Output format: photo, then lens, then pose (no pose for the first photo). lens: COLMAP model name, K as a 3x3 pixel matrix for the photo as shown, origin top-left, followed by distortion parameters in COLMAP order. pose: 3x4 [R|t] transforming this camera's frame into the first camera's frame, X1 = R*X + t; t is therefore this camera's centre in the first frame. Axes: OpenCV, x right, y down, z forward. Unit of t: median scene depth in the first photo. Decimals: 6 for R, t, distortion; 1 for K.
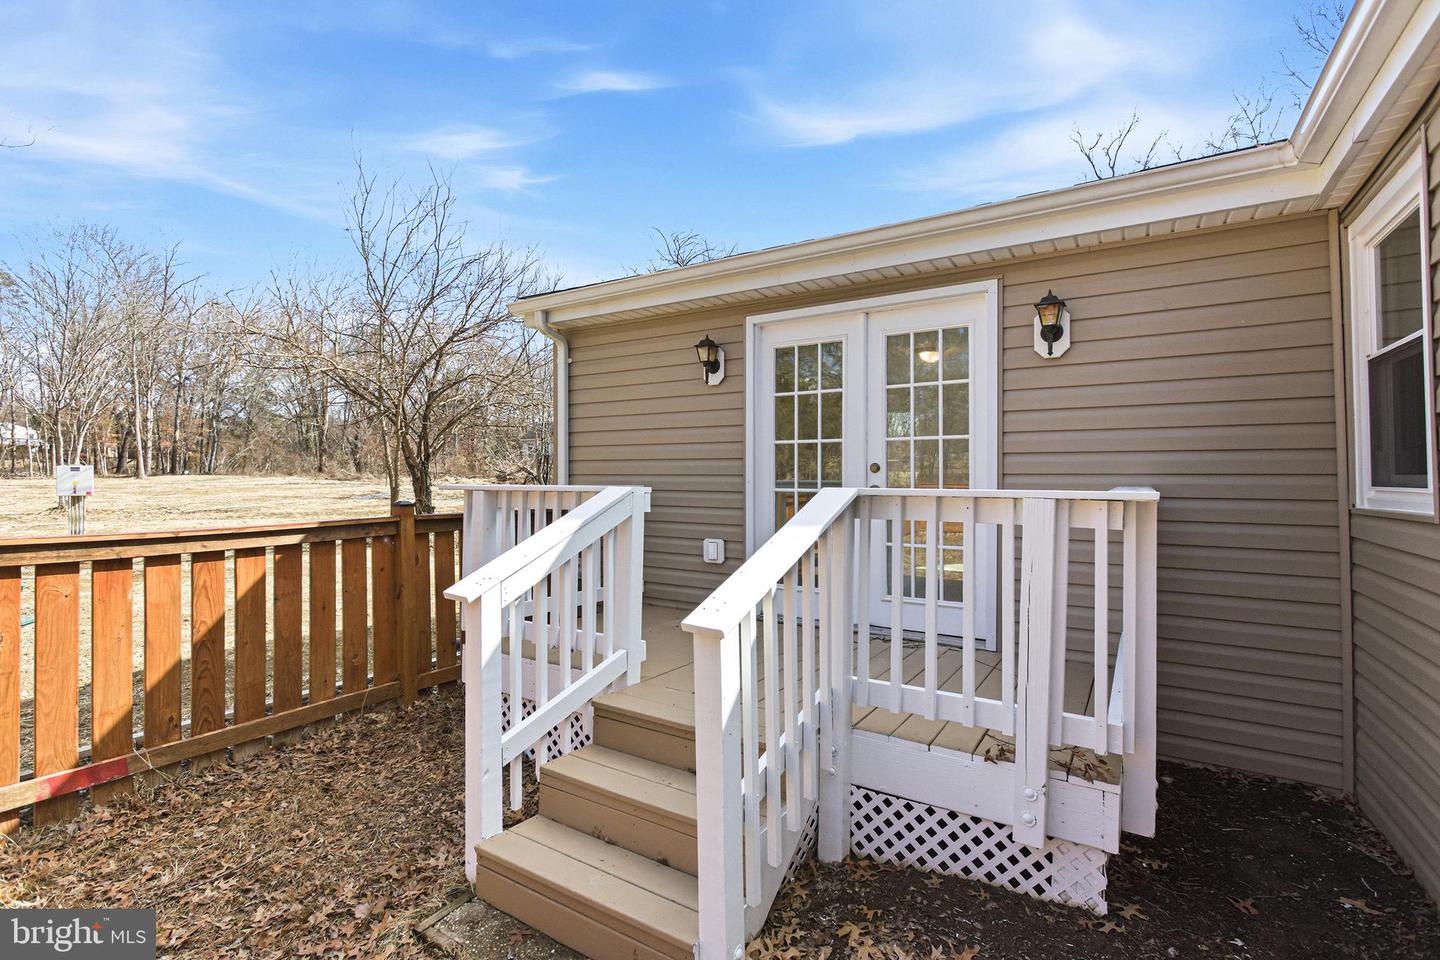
lens RADIAL K [[643.0, 0, 726.4], [0, 643.0, 480.2], [0, 0, 1]] dist [-0.000041, -0.000072]
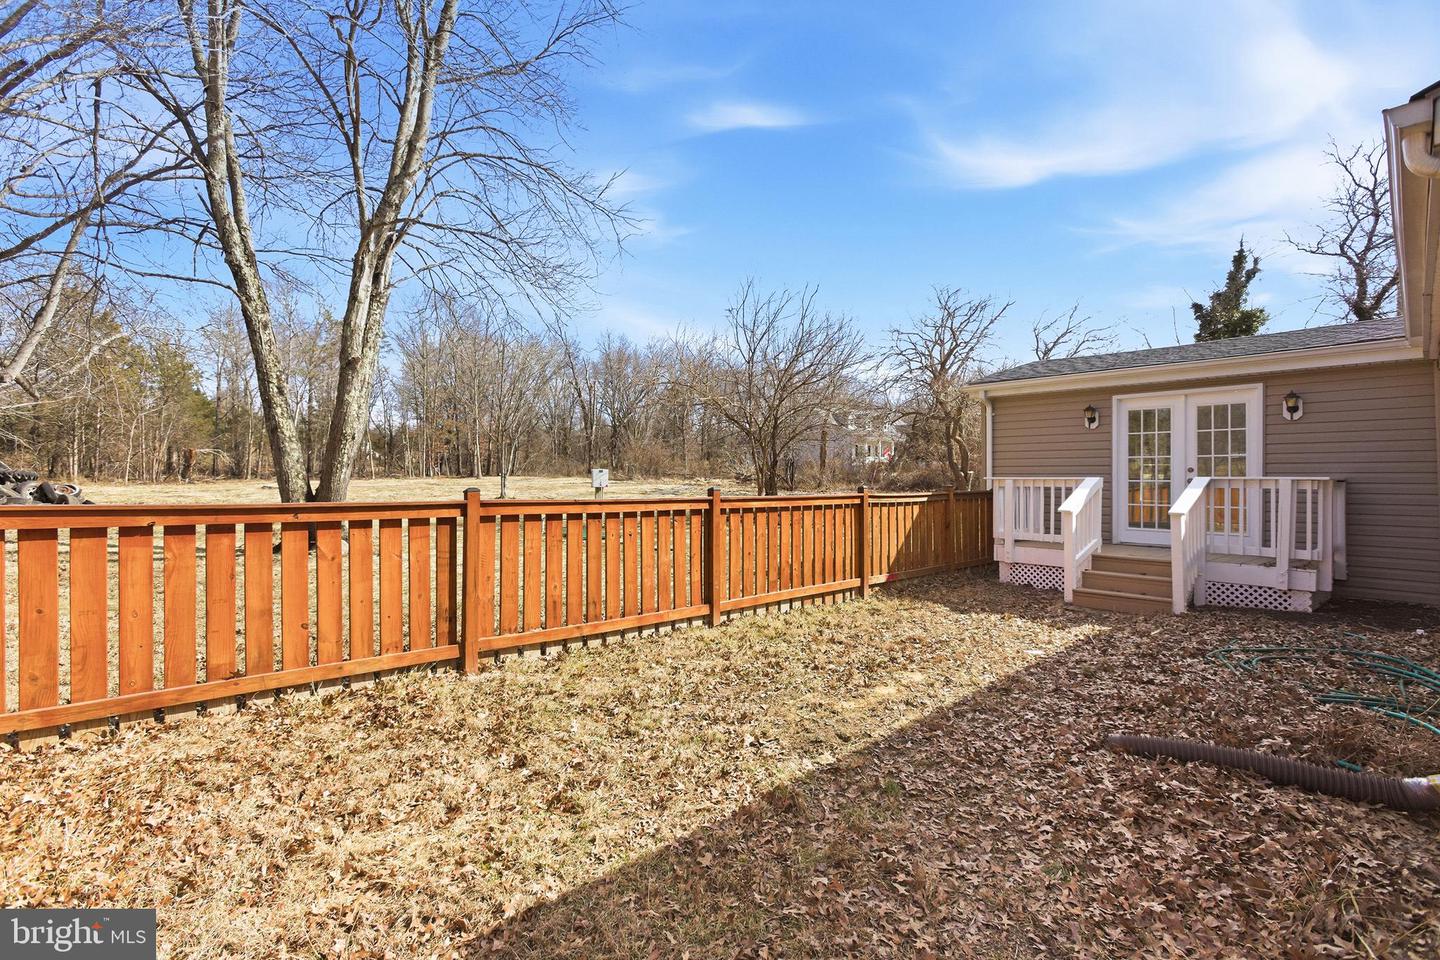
lens RADIAL K [[643.0, 0, 715.4], [0, 643.0, 477.4], [0, 0, 1]] dist [-0.000041, -0.000072]
pose [[0.962000, 0.001577, -0.273045, -0.779696], [-0.003736, 0.999966, -0.007386, 0.030659], [0.273024, 0.008125, 0.961973, -1.624799]]
